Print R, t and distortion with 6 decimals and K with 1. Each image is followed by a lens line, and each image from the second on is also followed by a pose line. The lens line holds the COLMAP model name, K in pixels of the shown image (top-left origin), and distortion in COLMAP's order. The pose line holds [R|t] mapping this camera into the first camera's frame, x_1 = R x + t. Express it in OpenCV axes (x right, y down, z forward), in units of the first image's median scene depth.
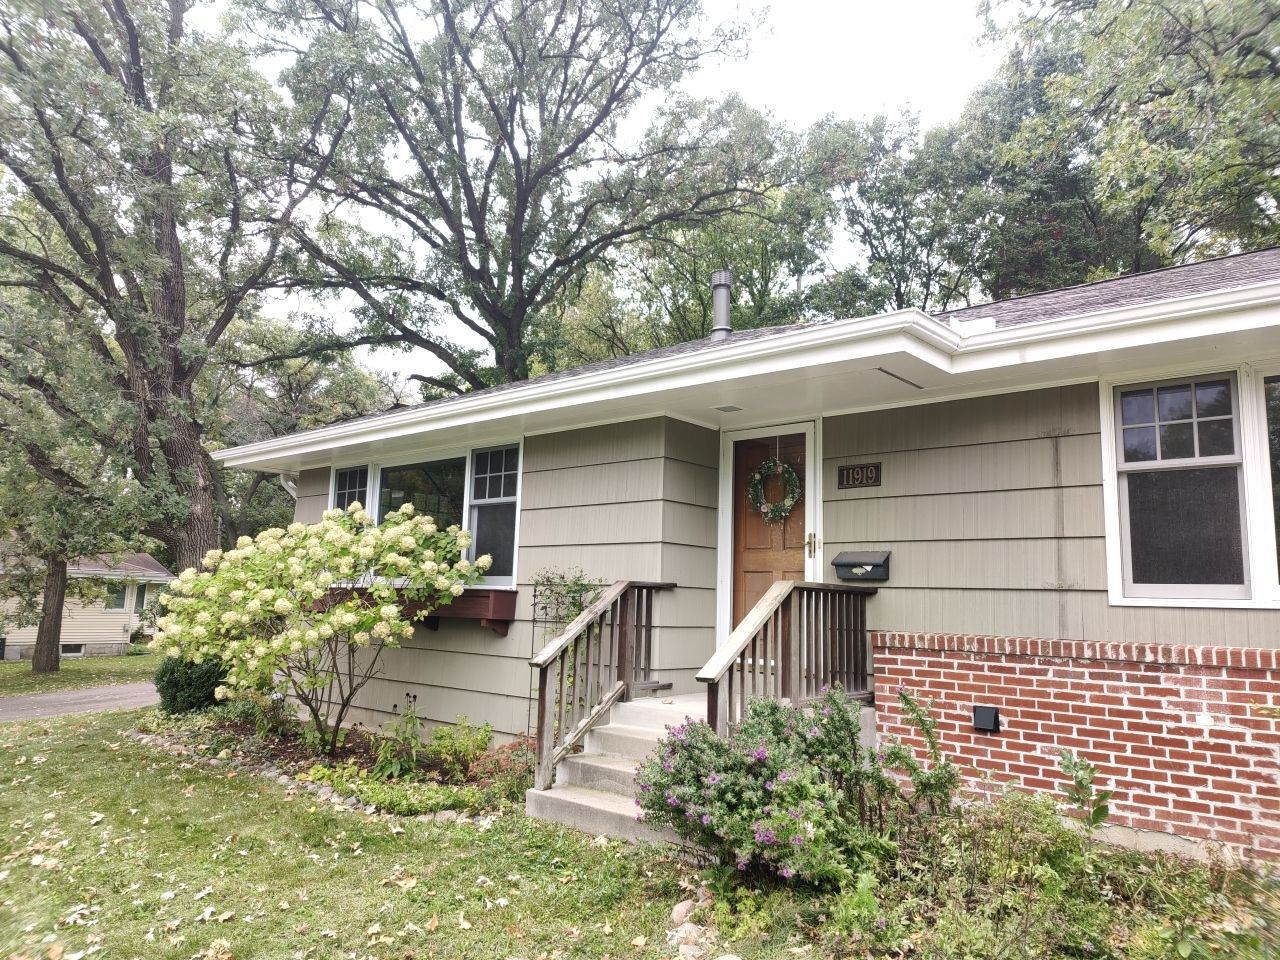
lens RADIAL K [[882.4, 0, 637.6], [0, 882.4, 479.9], [0, 0, 1]] dist [0.050755, -0.041924]
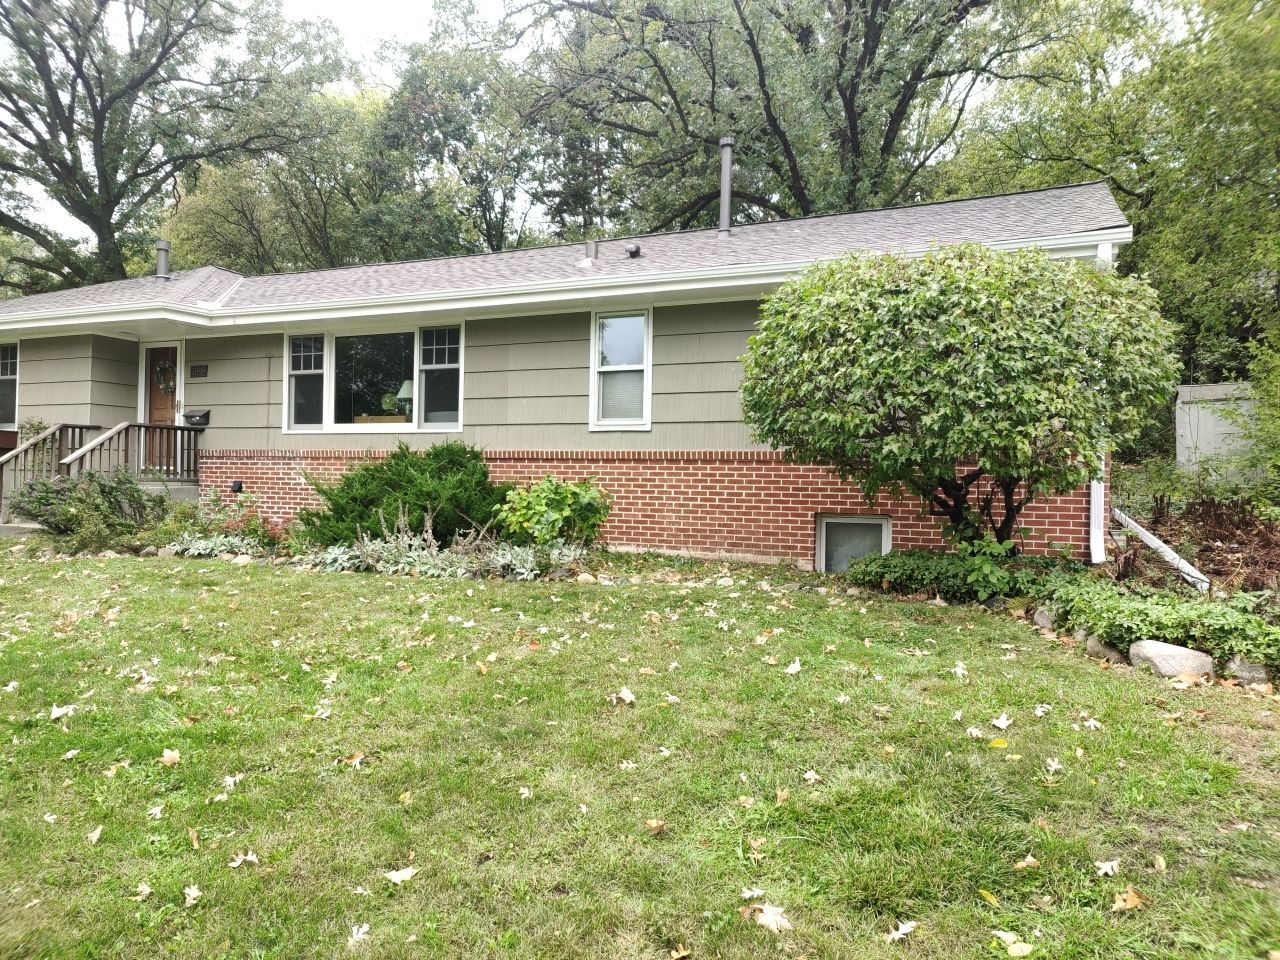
lens RADIAL K [[882.4, 0, 641.3], [0, 882.4, 475.8], [0, 0, 1]] dist [0.050755, -0.041924]
pose [[0.958118, -0.007681, 0.286271, 0.614141], [-0.032554, 0.990239, 0.135527, -0.073851], [-0.284517, -0.139170, 0.948515, -1.166408]]
